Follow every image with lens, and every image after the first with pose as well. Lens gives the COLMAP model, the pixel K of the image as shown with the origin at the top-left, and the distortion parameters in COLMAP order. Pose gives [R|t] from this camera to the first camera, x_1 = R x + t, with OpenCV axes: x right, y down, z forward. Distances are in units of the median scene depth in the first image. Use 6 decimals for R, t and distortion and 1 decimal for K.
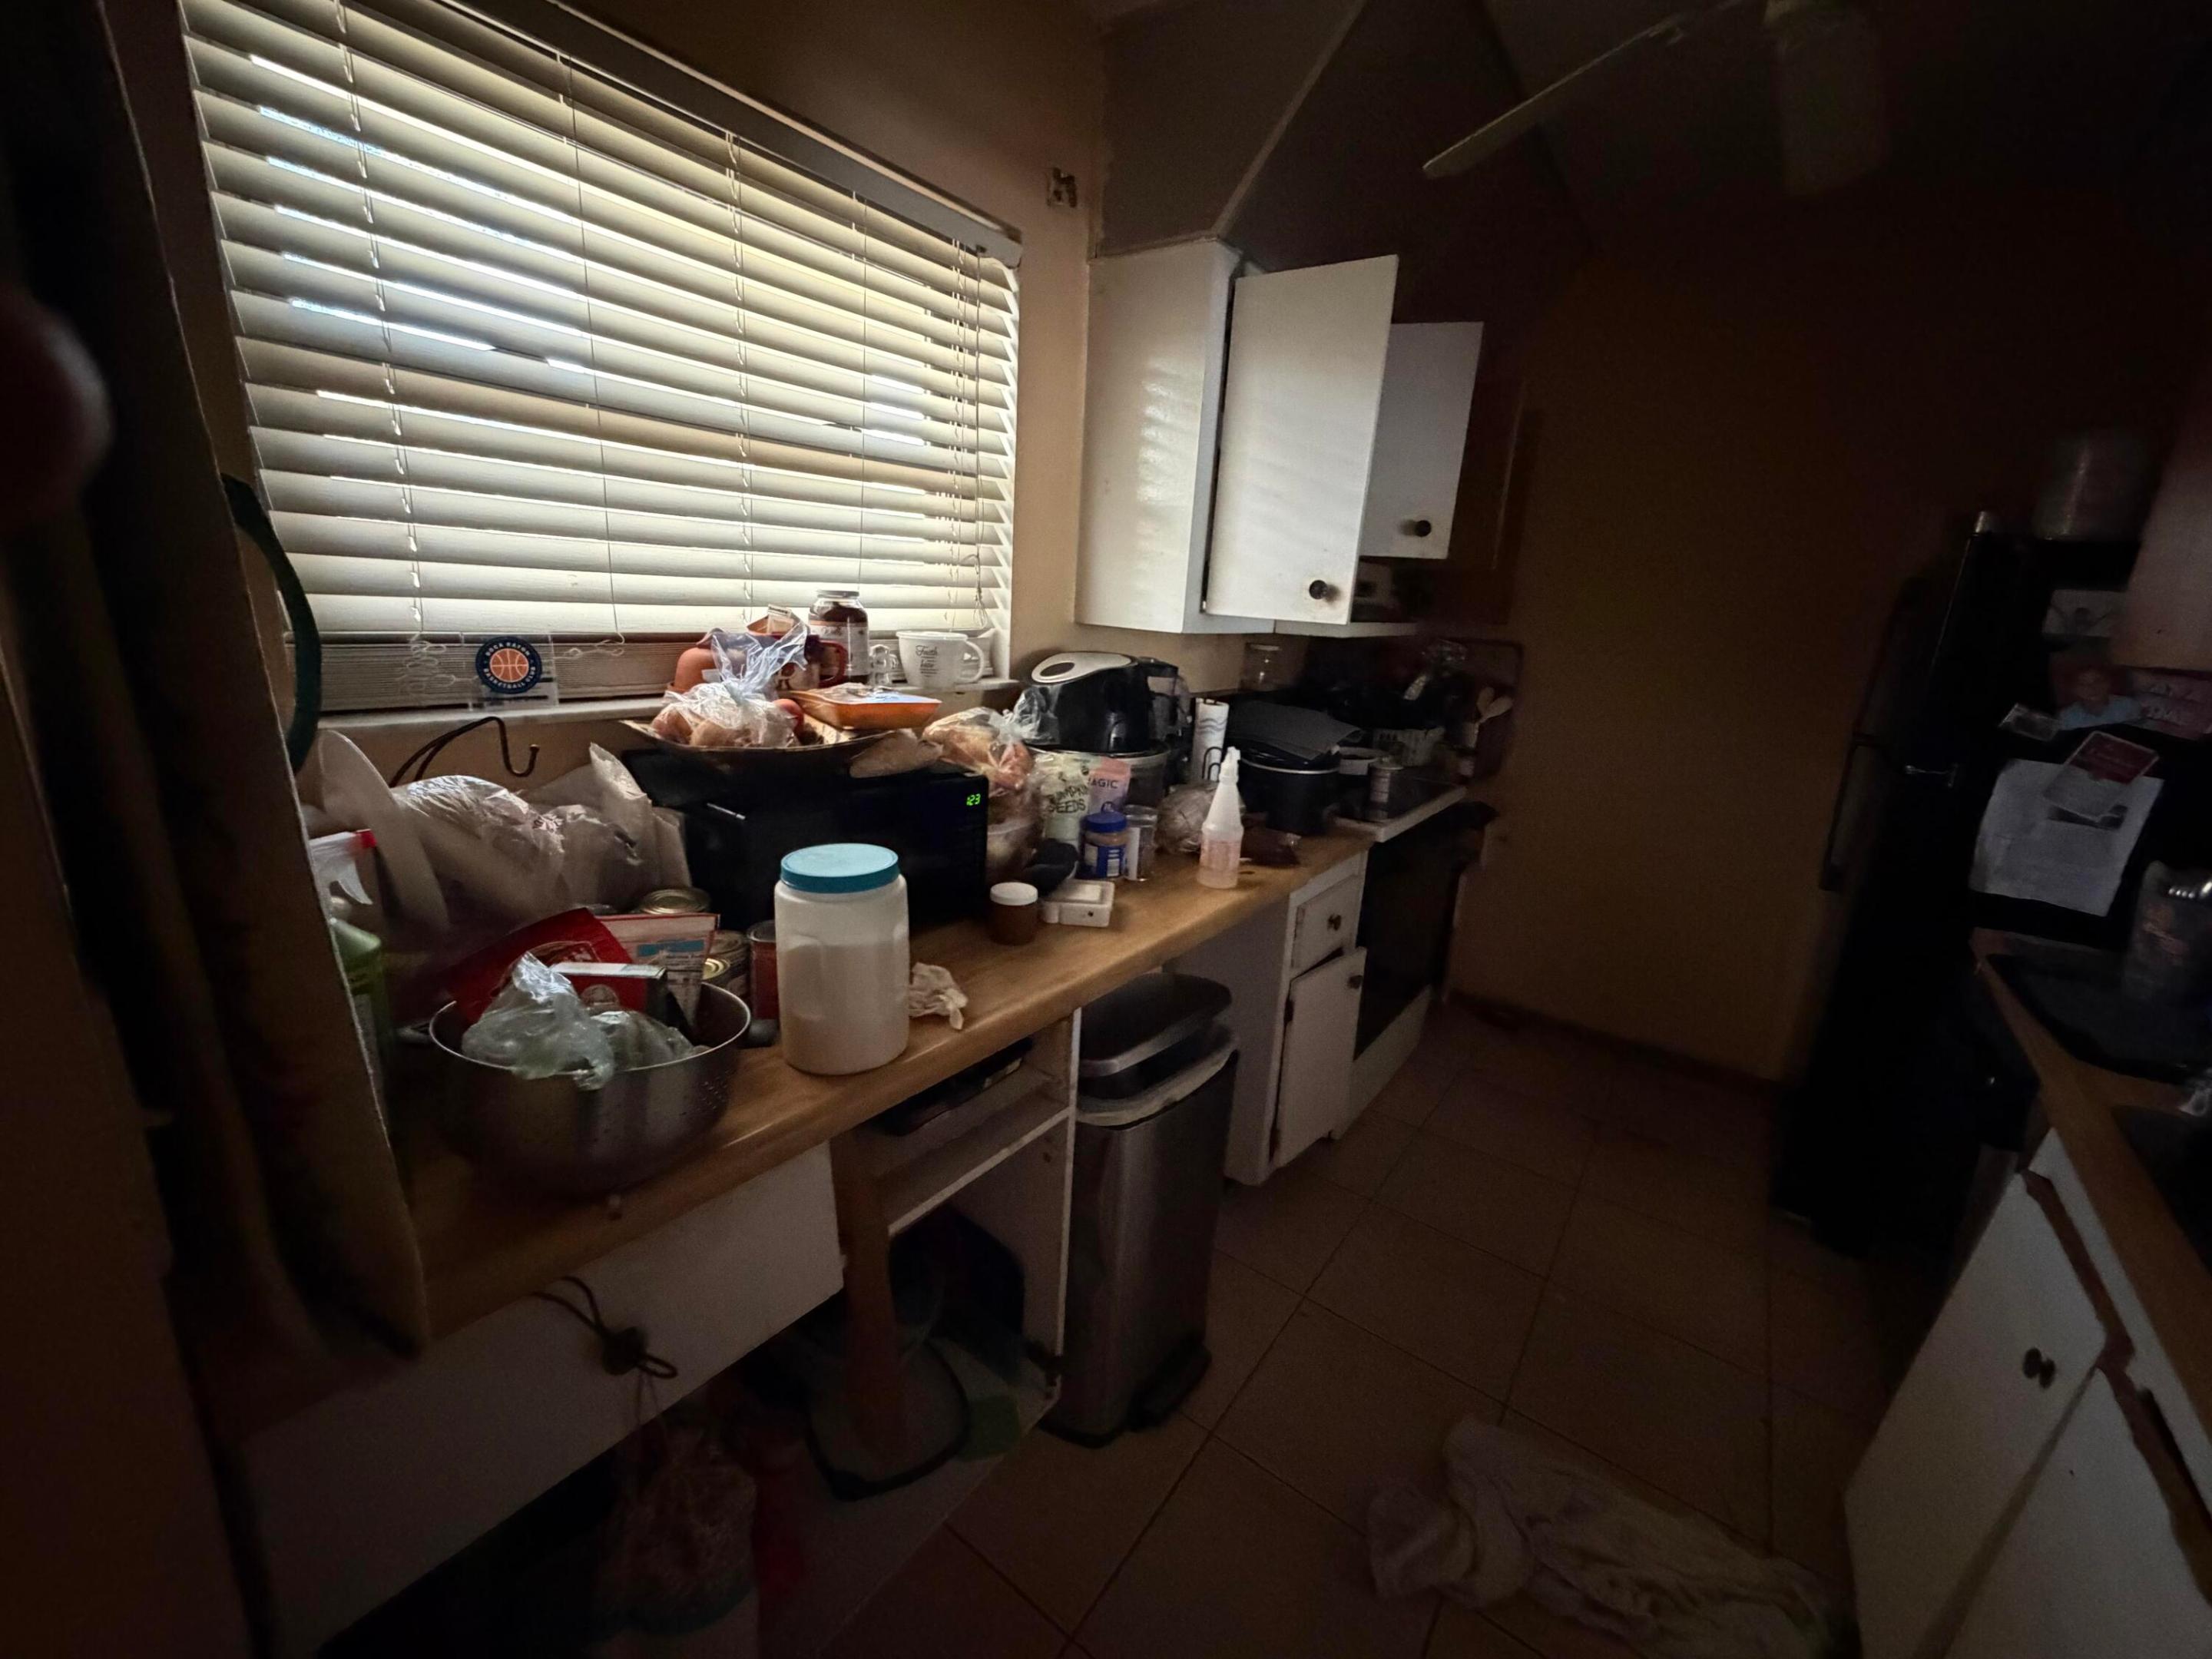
lens RADIAL K [[879.6, 0, 1100.8], [0, 879.6, 828.4], [0, 0, 1]] dist [0.000148, 0.000137]
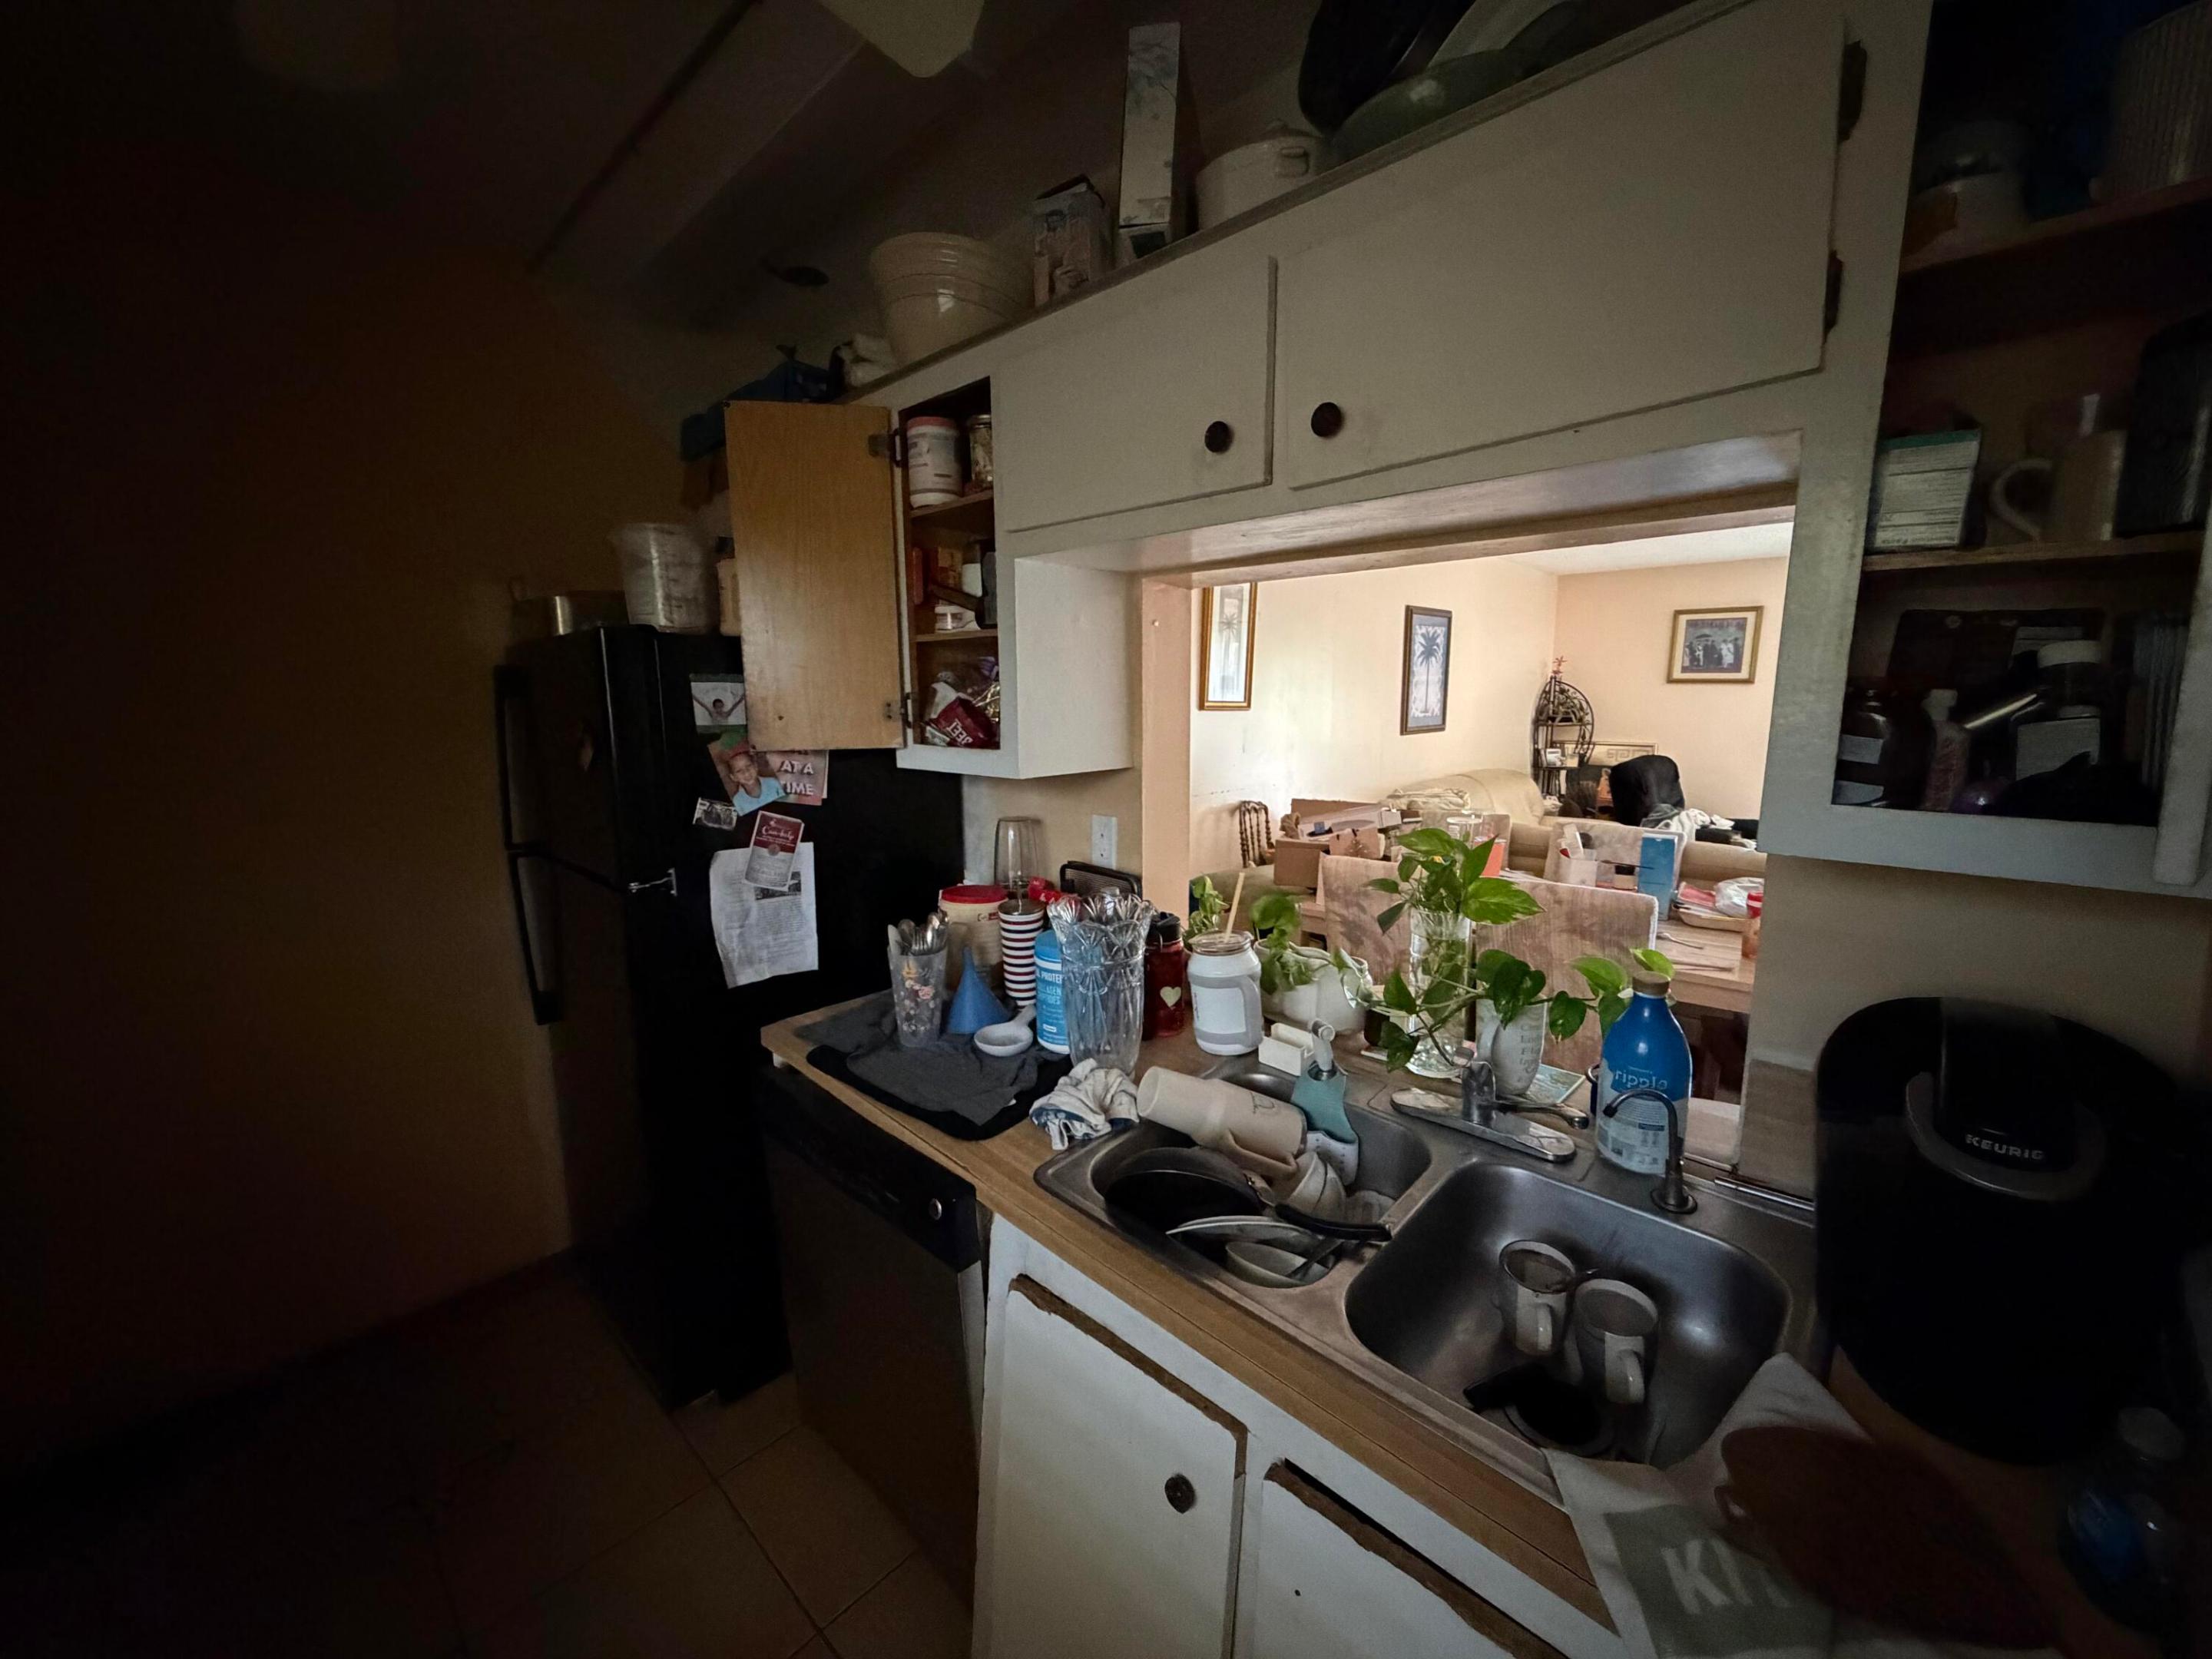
lens RADIAL K [[879.6, 0, 1100.8], [0, 879.6, 828.4], [0, 0, 1]] dist [0.000148, 0.000137]
pose [[0.125221, -0.211714, 0.969276, 0.157924], [0.273171, 0.946561, 0.171462, -0.161417], [-0.953781, 0.243307, 0.176363, 0.432805]]
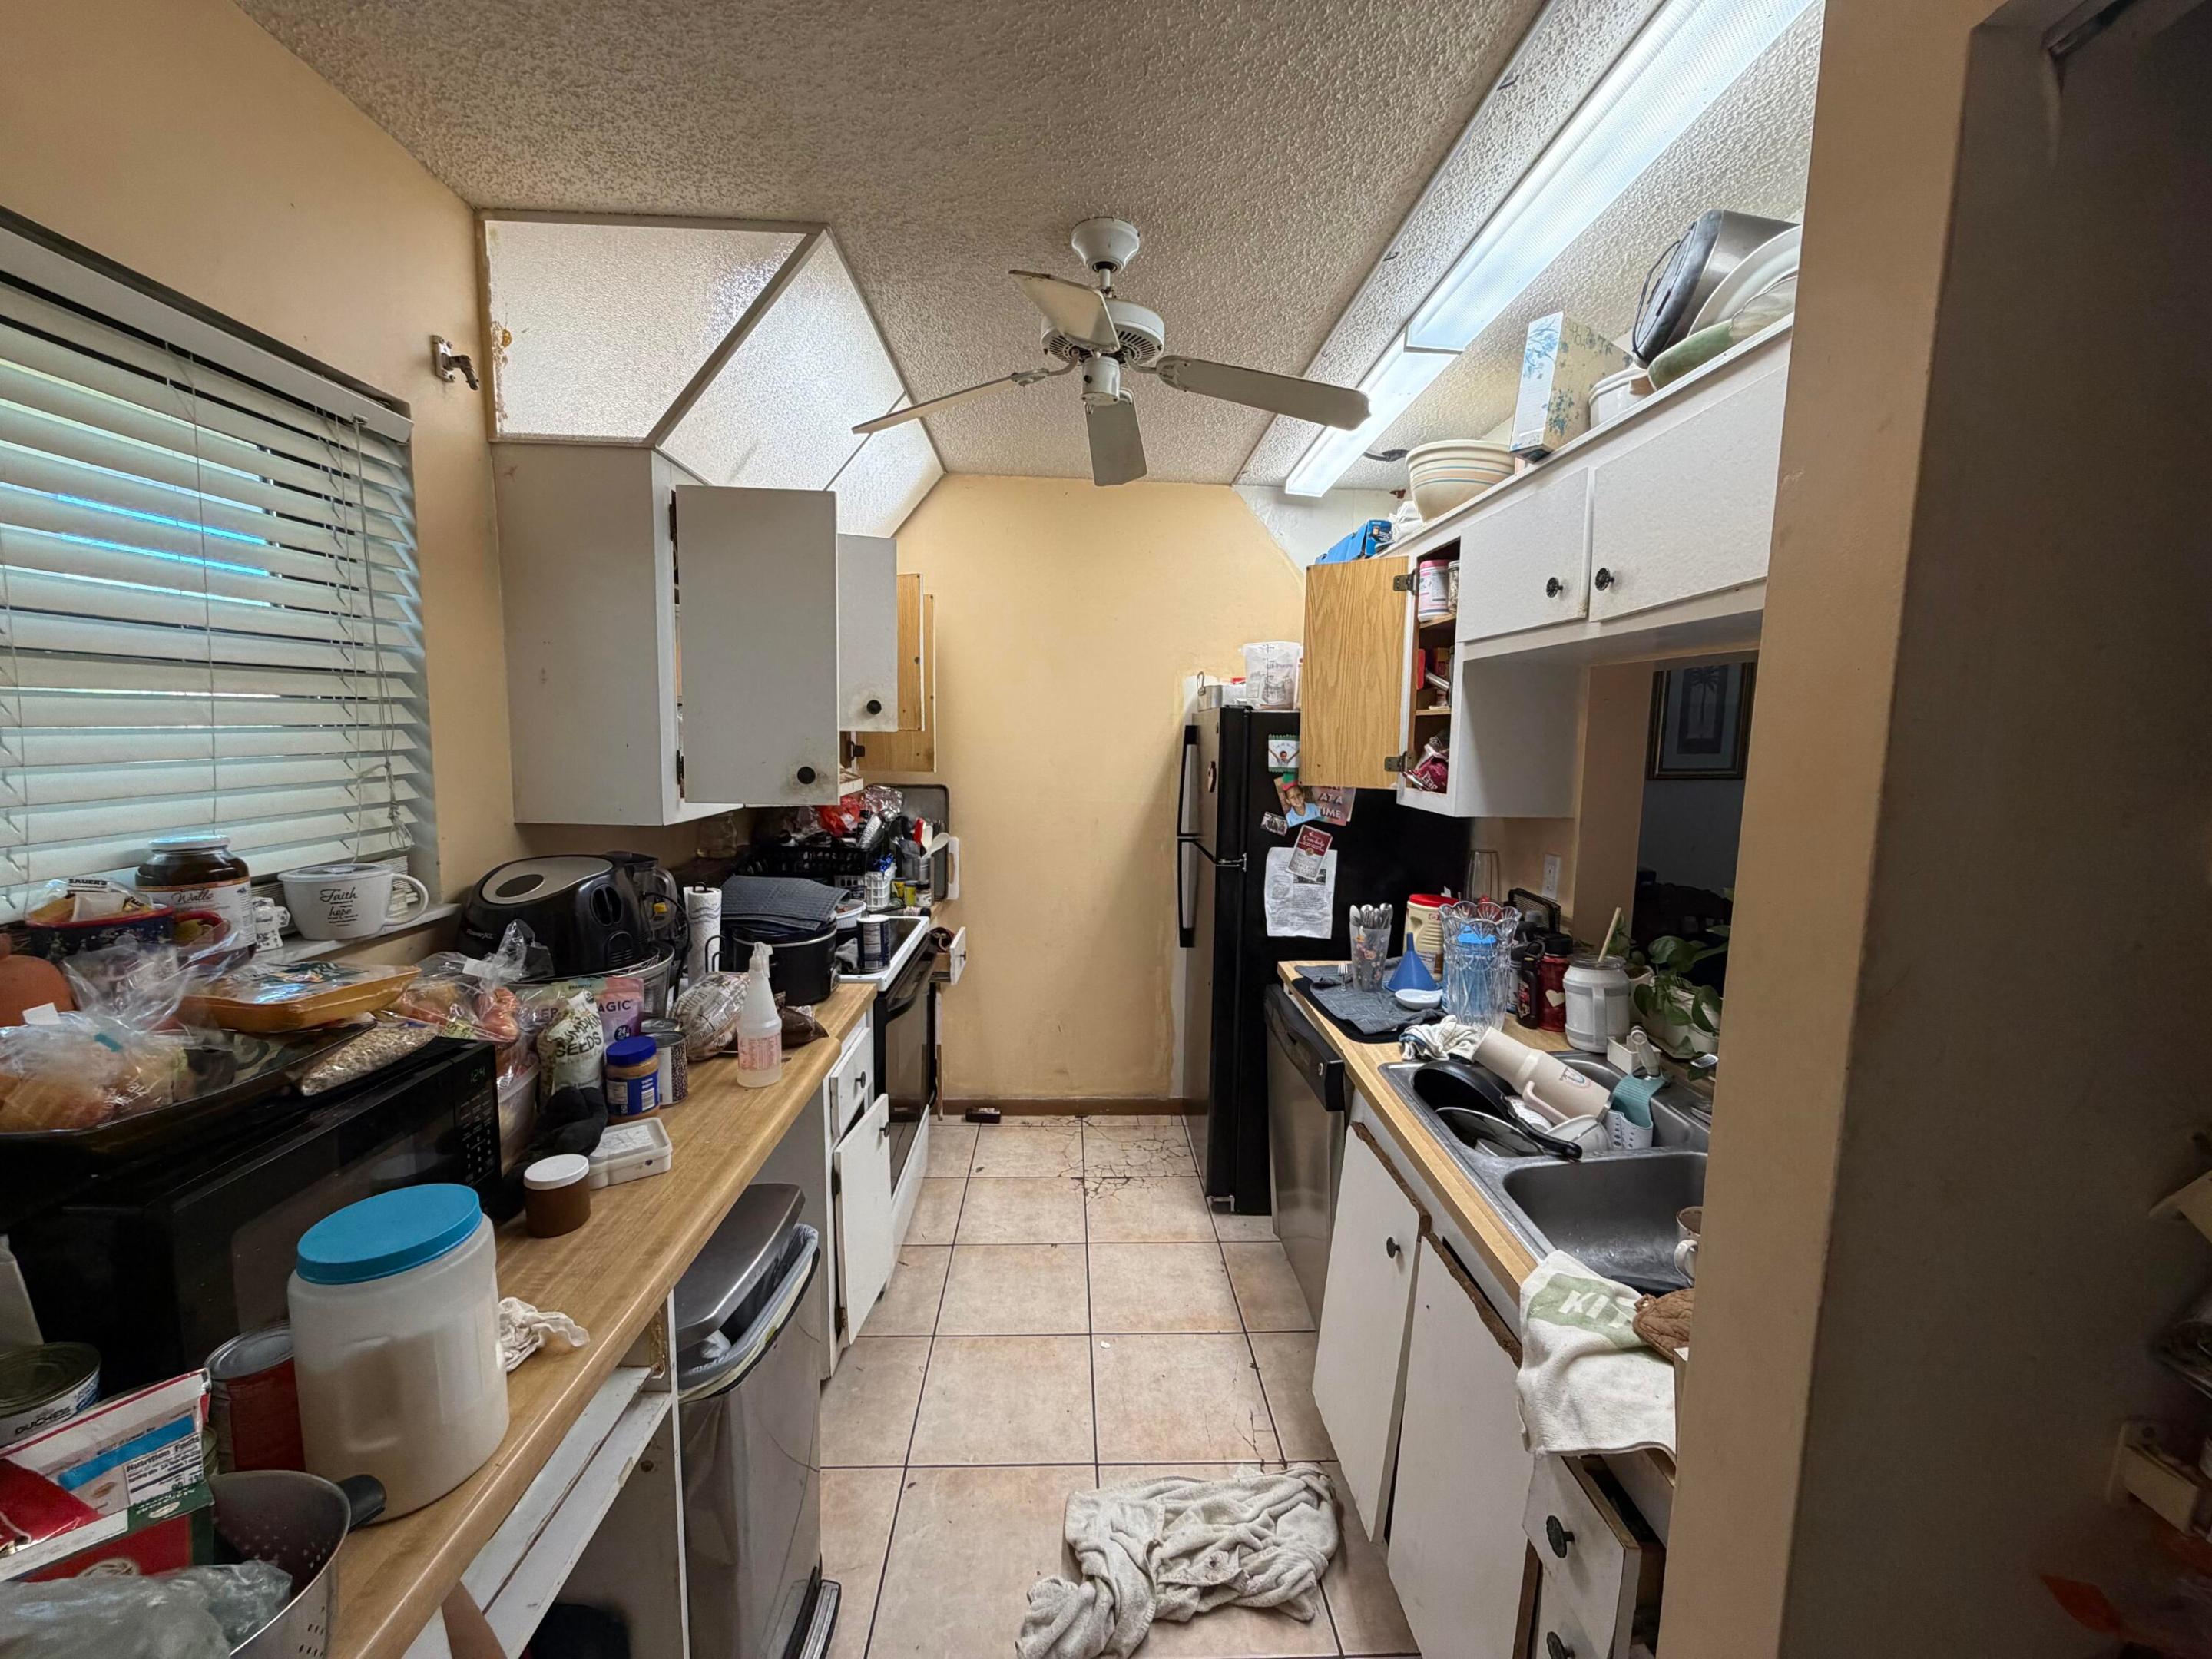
lens RADIAL K [[879.6, 0, 1100.8], [0, 879.6, 828.4], [0, 0, 1]] dist [0.000148, 0.000137]
pose [[0.779089, -0.113997, 0.616462, -0.140002], [0.191070, 0.979722, -0.060304, -0.079468], [-0.597087, 0.164769, 0.785072, -0.031695]]
